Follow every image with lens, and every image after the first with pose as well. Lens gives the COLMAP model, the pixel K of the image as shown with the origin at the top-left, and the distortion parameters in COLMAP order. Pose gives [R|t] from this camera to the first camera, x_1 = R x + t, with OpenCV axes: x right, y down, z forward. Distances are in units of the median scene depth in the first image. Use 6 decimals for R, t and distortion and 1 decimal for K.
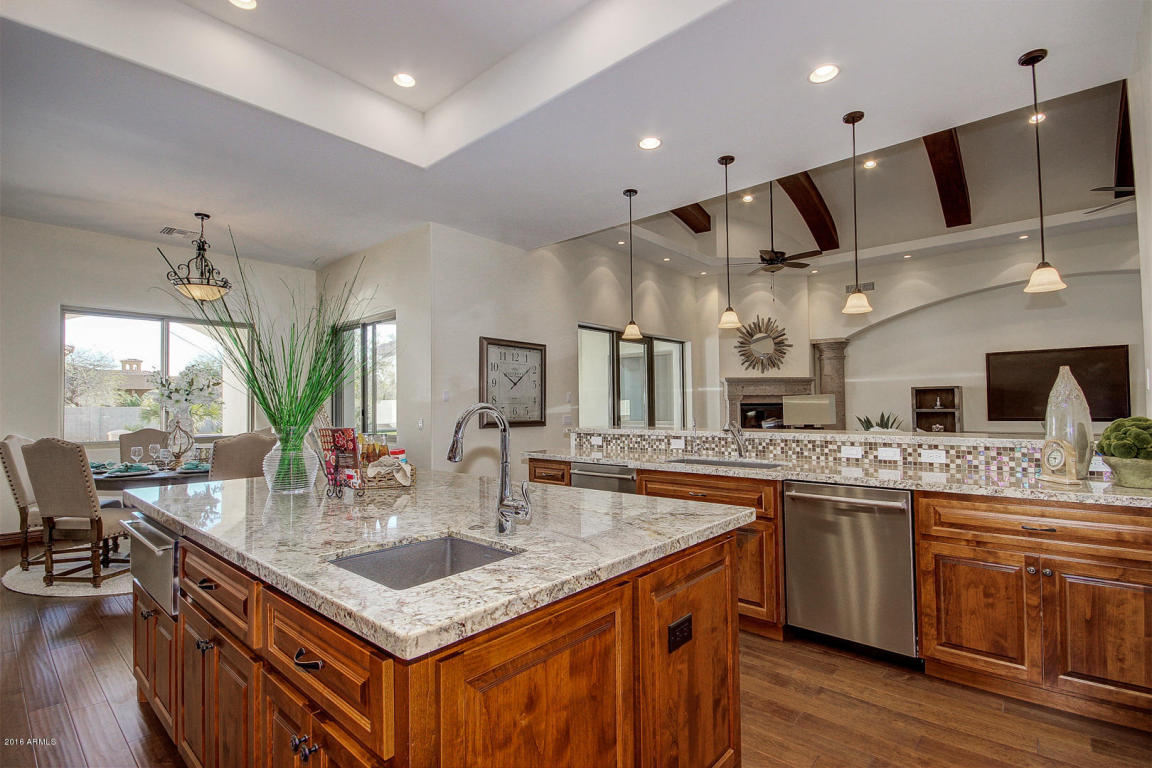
lens RADIAL K [[531.8, 0, 581.4], [0, 531.8, 392.3], [0, 0, 1]] dist [-0.013747, -0.000728]
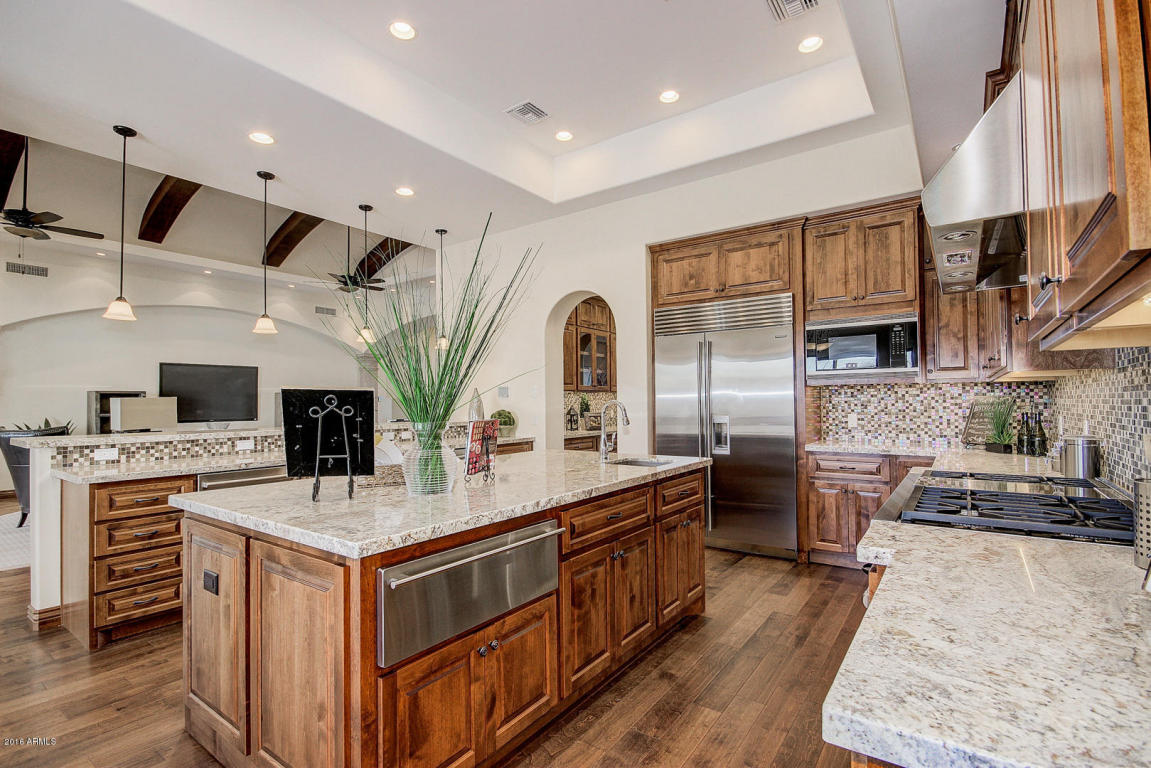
lens RADIAL K [[531.3, 0, 580.9], [0, 531.3, 392.3], [0, 0, 1]] dist [-0.013747, -0.000728]
pose [[-0.096750, 0.030592, 0.994838, -0.825717], [-0.015681, 0.999357, -0.032256, 0.019437], [-0.995185, -0.018721, -0.096208, 0.446651]]
